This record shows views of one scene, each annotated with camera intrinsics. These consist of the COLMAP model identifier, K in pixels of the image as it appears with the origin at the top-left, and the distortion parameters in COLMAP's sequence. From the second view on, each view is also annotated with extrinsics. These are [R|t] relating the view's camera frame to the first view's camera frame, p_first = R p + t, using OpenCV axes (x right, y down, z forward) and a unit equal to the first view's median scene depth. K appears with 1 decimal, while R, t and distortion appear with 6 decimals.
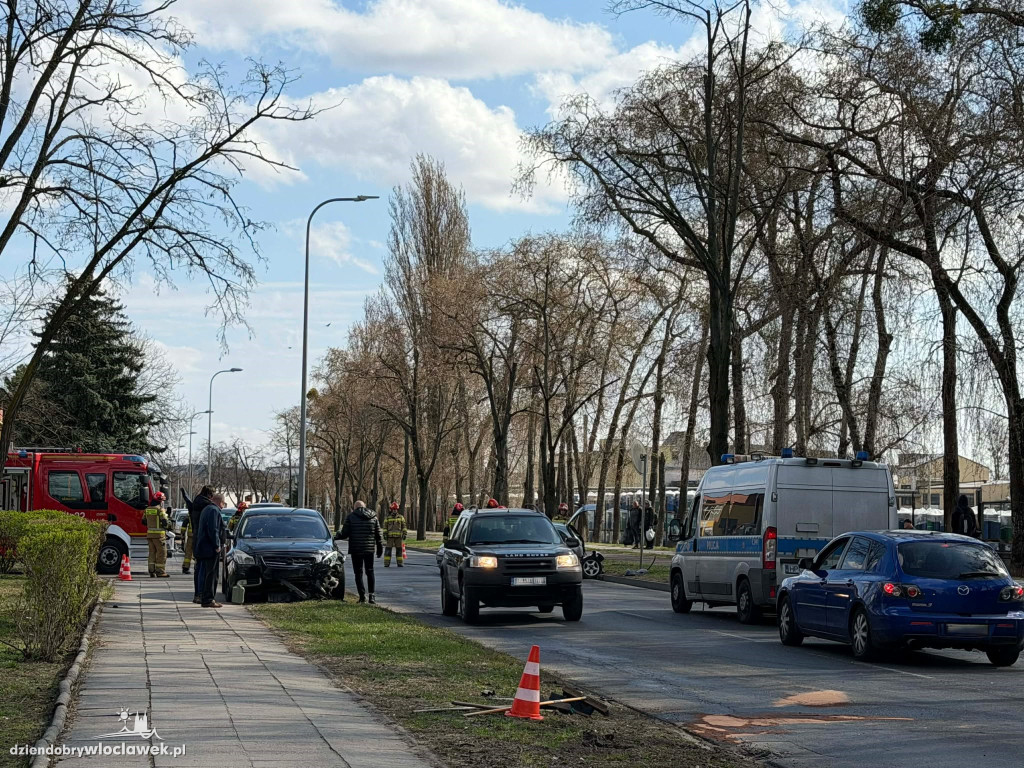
lens RADIAL K [[1959.8, 0, 536.3], [0, 1959.8, 399.6], [0, 0, 1]] dist [0.068254, 0.235985]
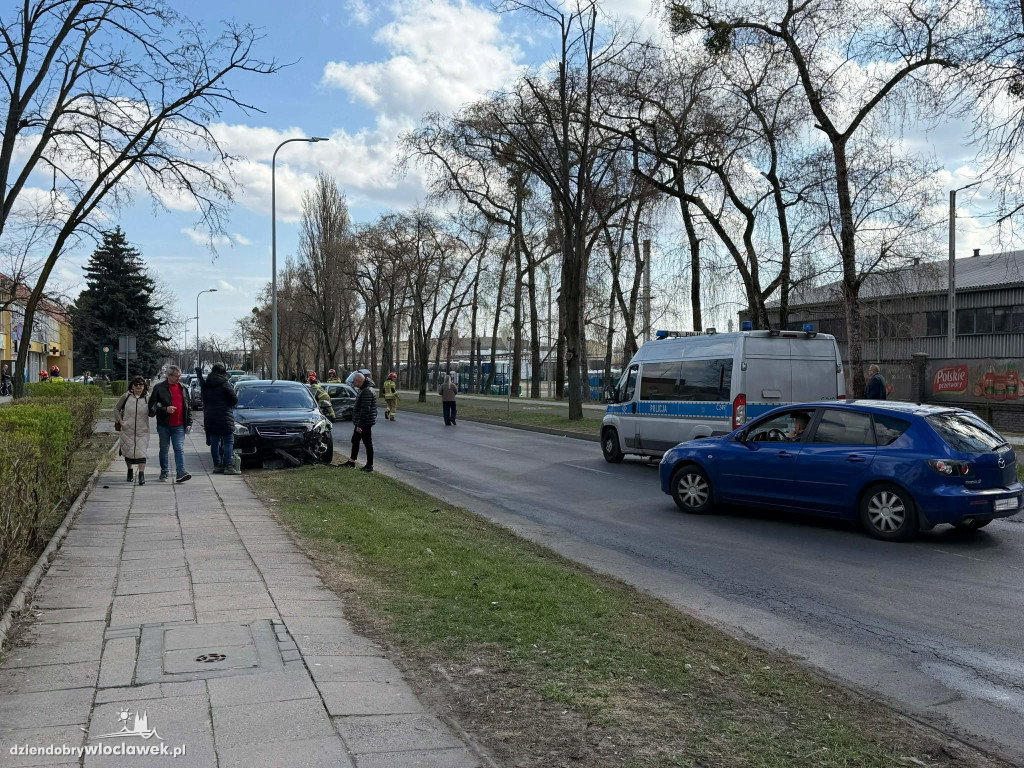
lens RADIAL K [[958.4, 0, 512.0], [0, 958.4, 384.0], [0, 0, 1]] dist [0.168815, -0.361391]
pose [[0.988940, -0.014706, 0.147588, -0.042336], [0.004225, 0.997462, 0.071081, 0.010332], [-0.148259, -0.069671, 0.986491, 0.244952]]
